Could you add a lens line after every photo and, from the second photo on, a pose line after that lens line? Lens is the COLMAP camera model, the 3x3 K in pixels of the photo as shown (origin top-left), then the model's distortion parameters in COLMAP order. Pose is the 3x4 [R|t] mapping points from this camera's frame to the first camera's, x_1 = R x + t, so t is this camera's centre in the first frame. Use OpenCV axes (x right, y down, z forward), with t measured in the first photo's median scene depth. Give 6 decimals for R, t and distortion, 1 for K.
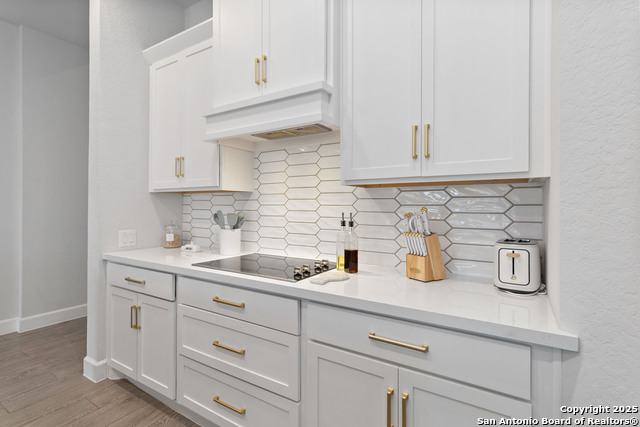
lens RADIAL K [[309.7, 0, 321.3], [0, 309.7, 206.9], [0, 0, 1]] dist [0.007830, 0.000839]
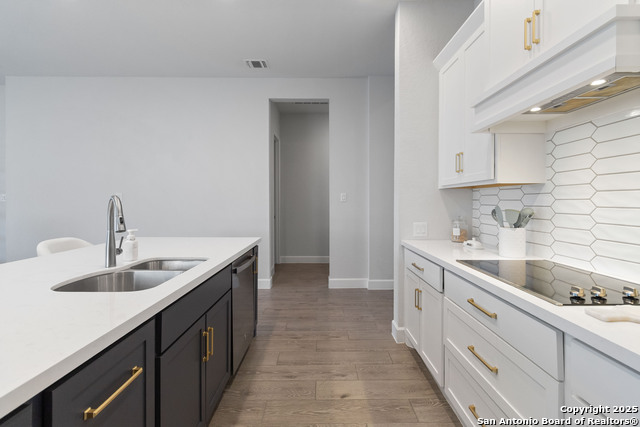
lens RADIAL K [[301.8, 0, 323.2], [0, 301.8, 201.6], [0, 0, 1]] dist [0.004095, 0.000670]
pose [[0.540551, -0.002959, -0.841306, 0.143227], [0.000979, 0.999995, -0.002888, 0.001064], [0.841311, 0.000738, 0.540552, 0.104747]]
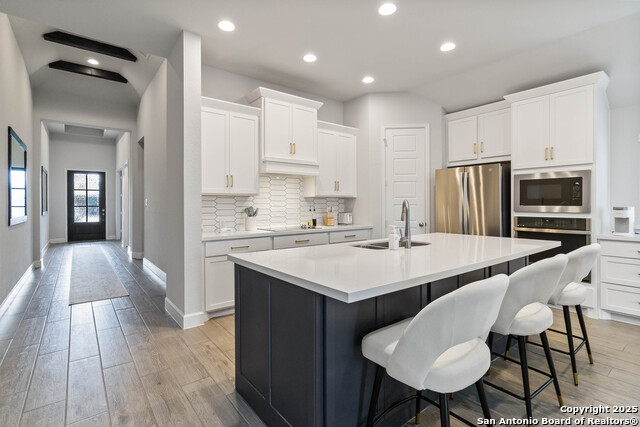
lens RADIAL K [[307.1, 0, 321.1], [0, 307.1, 202.8], [0, 0, 1]] dist [0.002628, 0.000383]
pose [[0.334267, 0.001129, 0.942478, -2.014226], [0.006691, 0.999971, -0.003571, -0.002110], [-0.942455, 0.007500, 0.334250, -0.013410]]
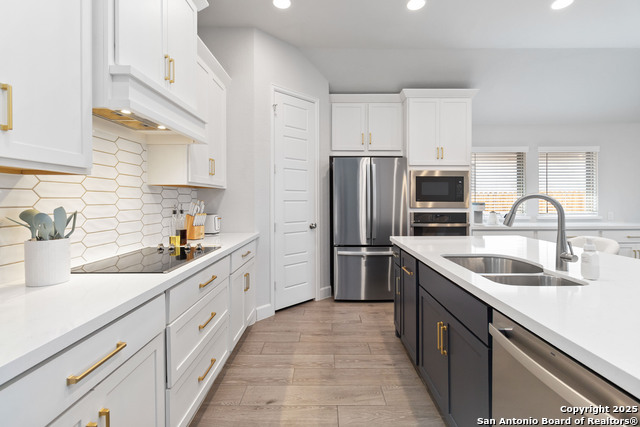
lens RADIAL K [[301.8, 0, 323.2], [0, 301.8, 201.6], [0, 0, 1]] dist [0.004095, 0.000670]
pose [[-0.528338, -0.005112, 0.849019, -1.121524], [0.003274, 0.999962, 0.008058, -0.000763], [-0.849028, 0.007038, -0.528301, 0.923889]]
